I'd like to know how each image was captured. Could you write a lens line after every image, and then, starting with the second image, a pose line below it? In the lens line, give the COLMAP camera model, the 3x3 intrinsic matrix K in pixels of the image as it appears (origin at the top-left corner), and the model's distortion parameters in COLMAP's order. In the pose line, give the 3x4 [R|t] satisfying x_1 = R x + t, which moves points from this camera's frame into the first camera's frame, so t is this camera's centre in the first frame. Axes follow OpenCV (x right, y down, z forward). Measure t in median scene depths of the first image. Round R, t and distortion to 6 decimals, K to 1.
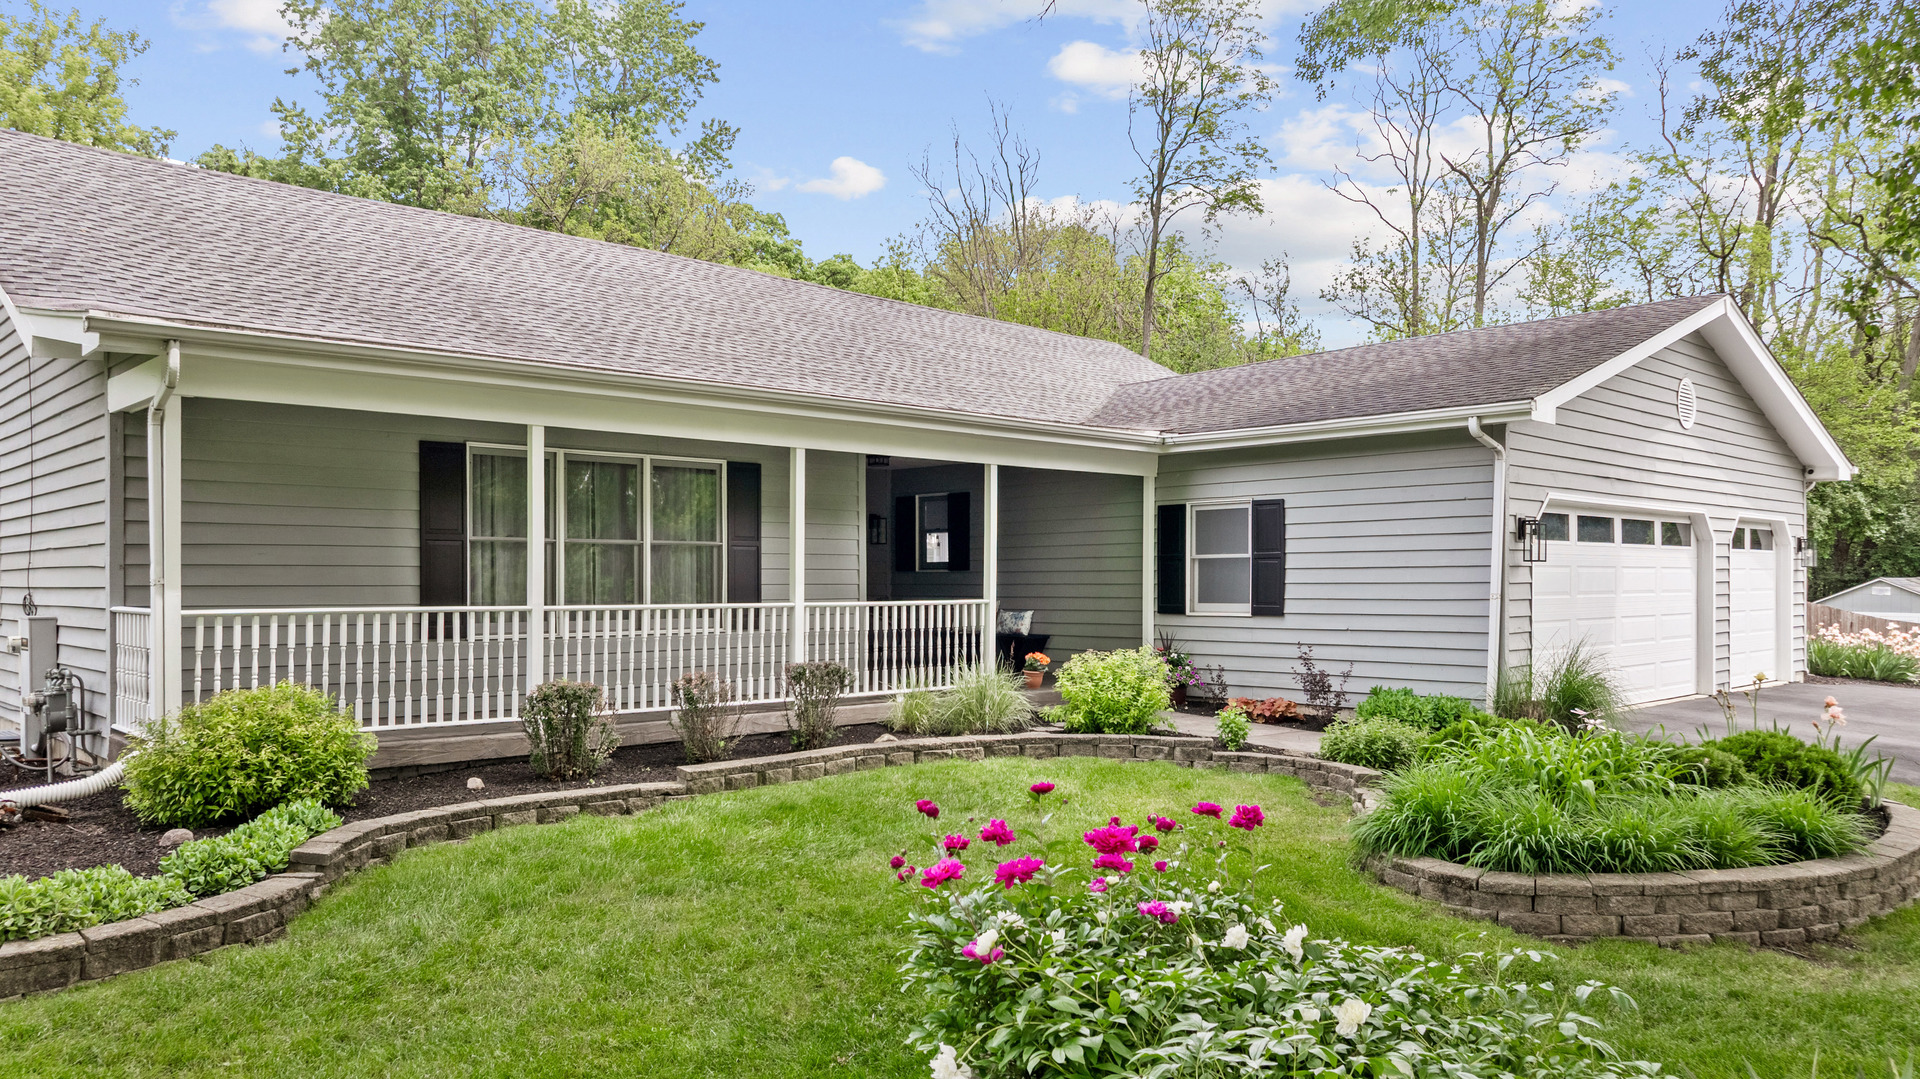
lens RADIAL K [[1357.5, 0, 994.1], [0, 1357.5, 592.7], [0, 0, 1]] dist [-0.035297, 0.029987]
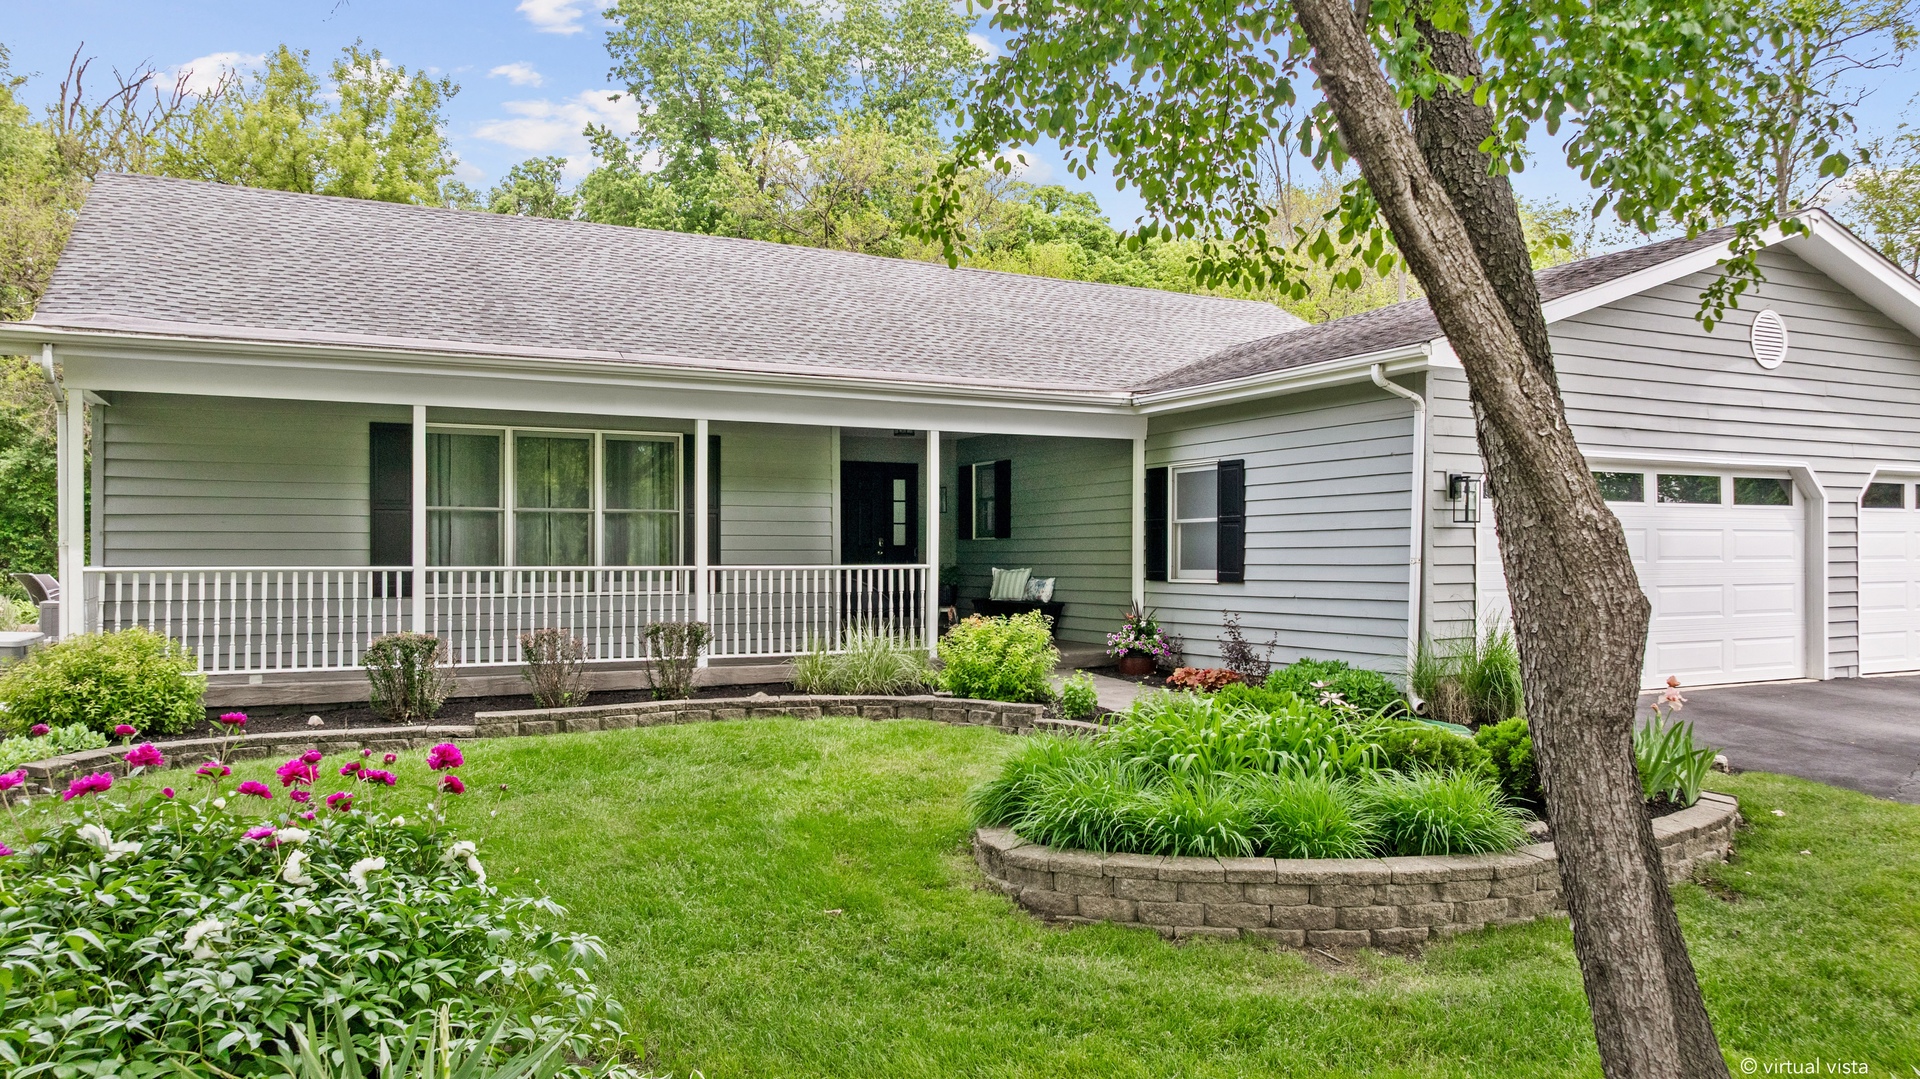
lens RADIAL K [[1357.5, 0, 1007.2], [0, 1357.5, 545.3], [0, 0, 1]] dist [-0.035297, 0.029987]
pose [[0.961536, -0.002135, -0.274669, 0.366363], [-0.002304, 0.999872, -0.015839, 0.007563], [0.274668, 0.015862, 0.961408, 0.050253]]
